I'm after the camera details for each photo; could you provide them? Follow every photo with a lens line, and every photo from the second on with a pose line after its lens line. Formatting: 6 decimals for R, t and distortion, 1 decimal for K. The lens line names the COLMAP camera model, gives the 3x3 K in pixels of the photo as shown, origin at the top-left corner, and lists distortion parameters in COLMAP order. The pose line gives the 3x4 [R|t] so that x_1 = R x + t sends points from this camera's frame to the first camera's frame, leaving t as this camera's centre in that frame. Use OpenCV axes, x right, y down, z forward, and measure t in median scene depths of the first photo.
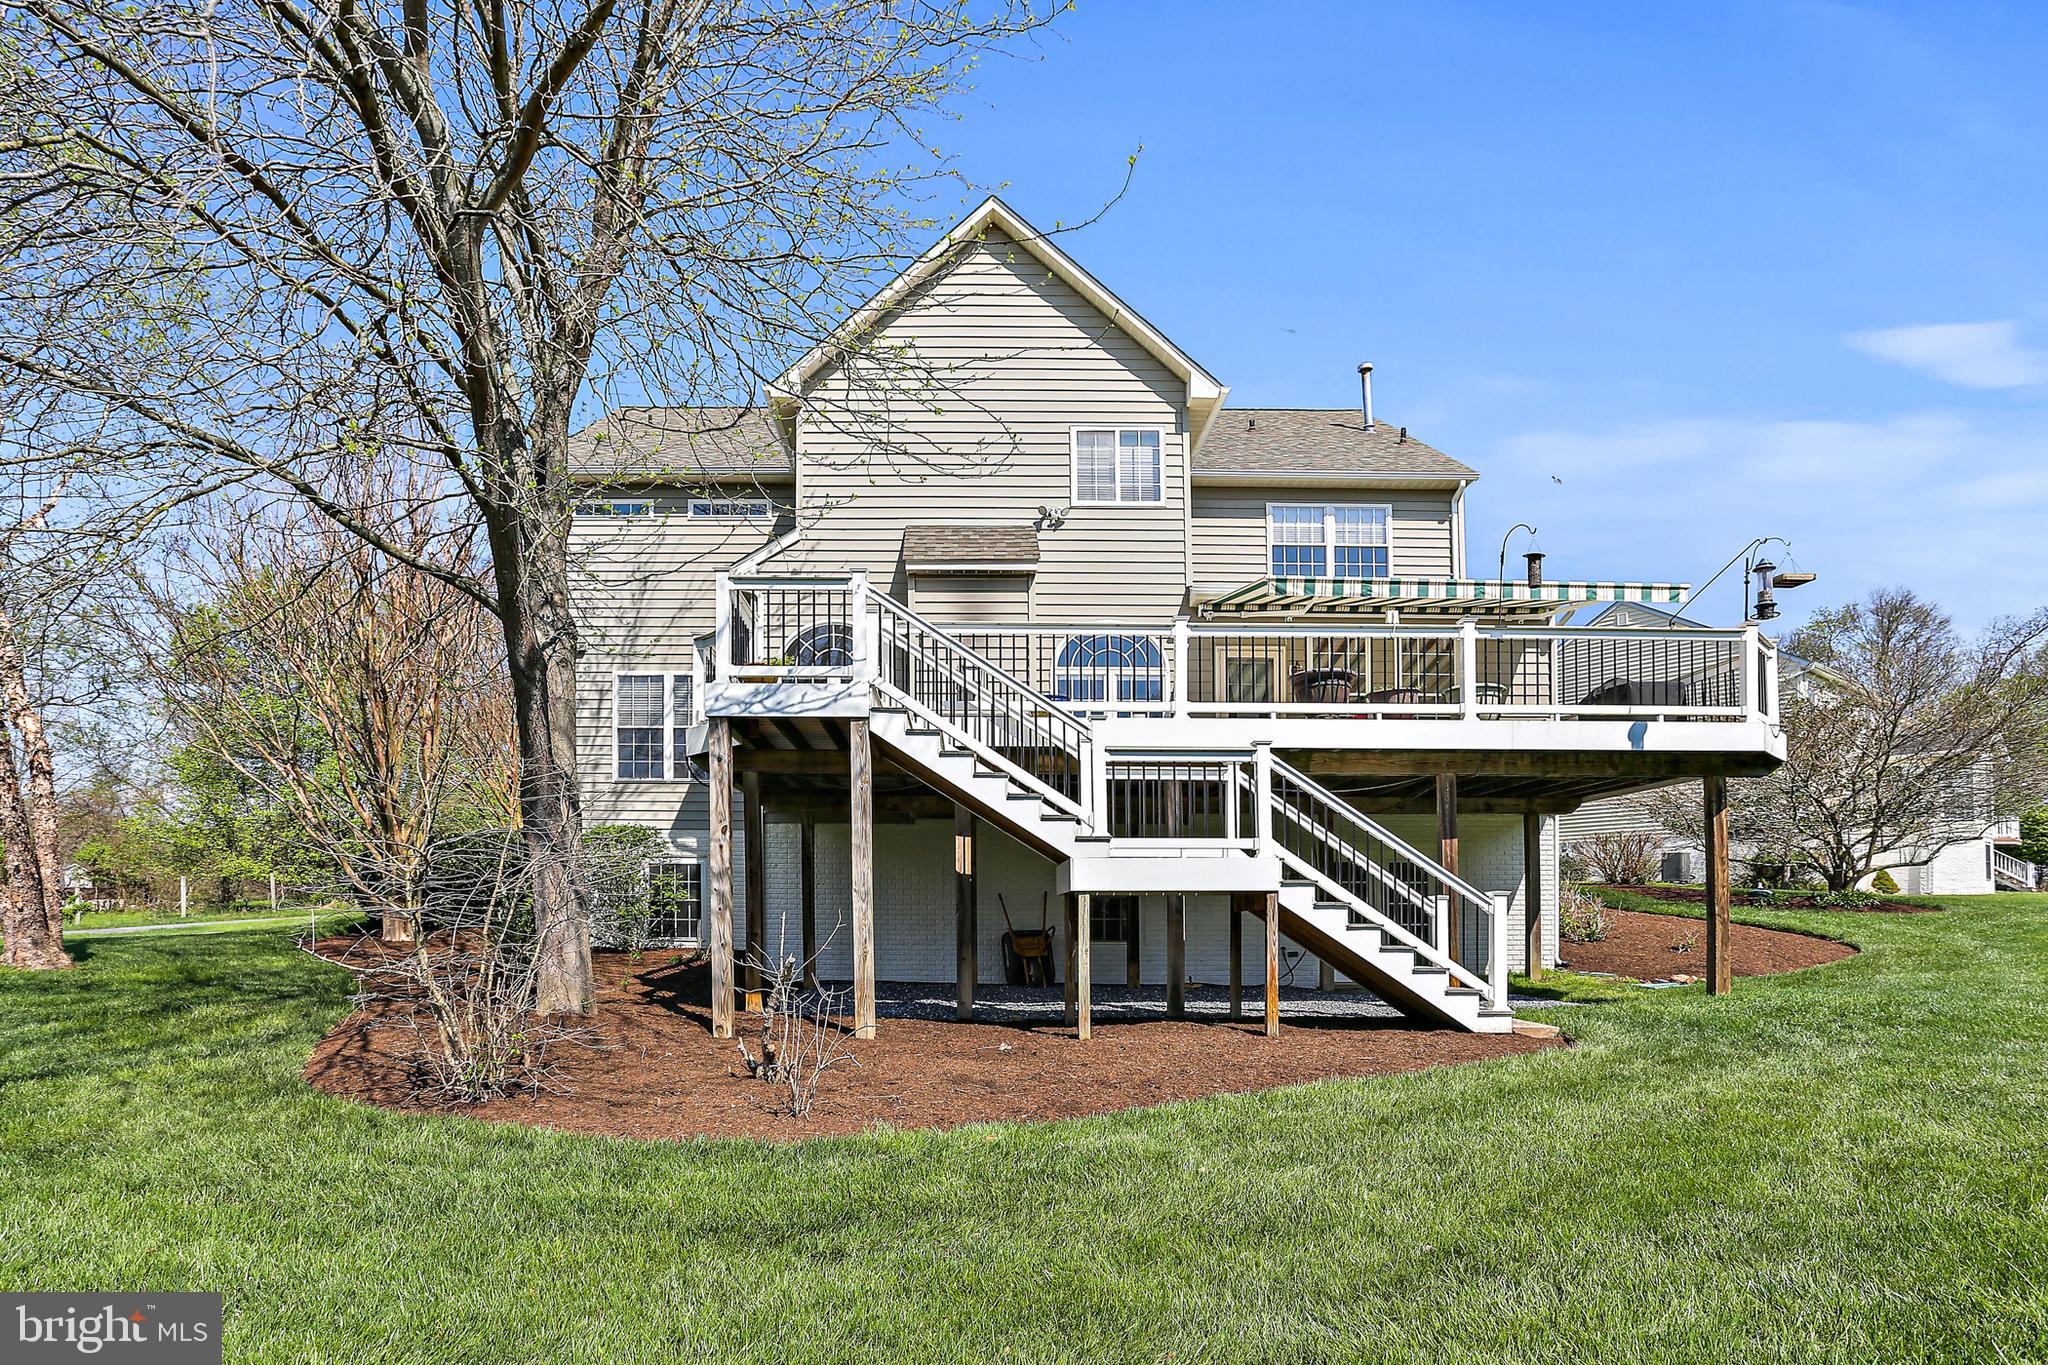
lens RADIAL K [[922.7, 0, 1023.9], [0, 922.7, 751.6], [0, 0, 1]] dist [-0.021396, -0.000125]
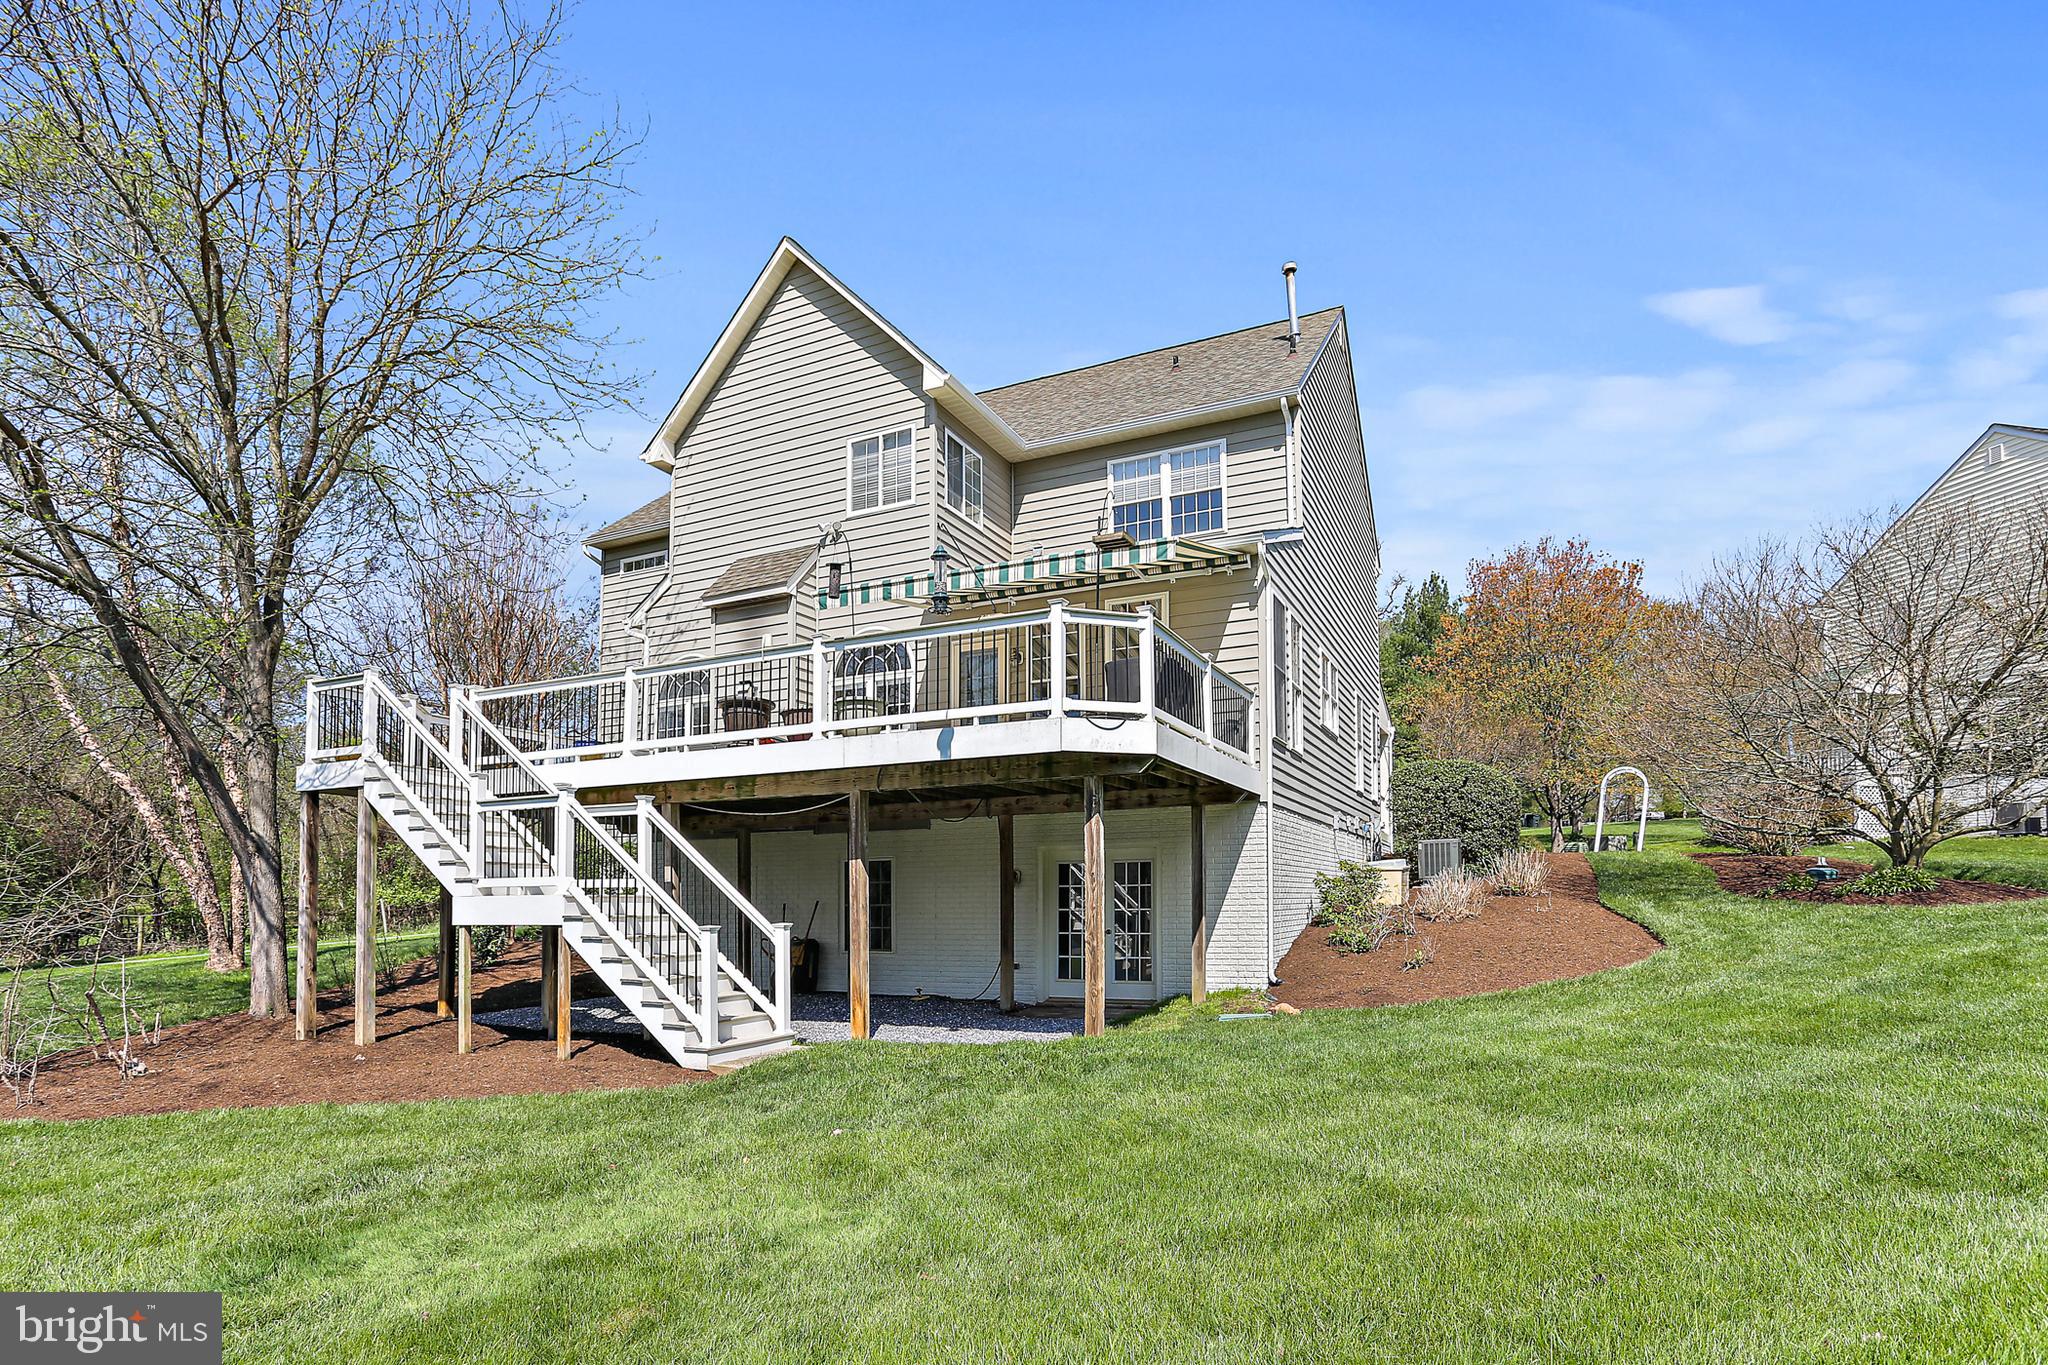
lens RADIAL K [[1006.9, 0, 1041.1], [0, 1006.9, 672.7], [0, 0, 1]] dist [-0.030451, -0.000403]
pose [[0.913623, -0.112611, -0.390655, 0.799077], [0.097467, 0.993521, -0.058448, -0.013610], [0.394706, 0.015323, 0.918680, 0.082497]]
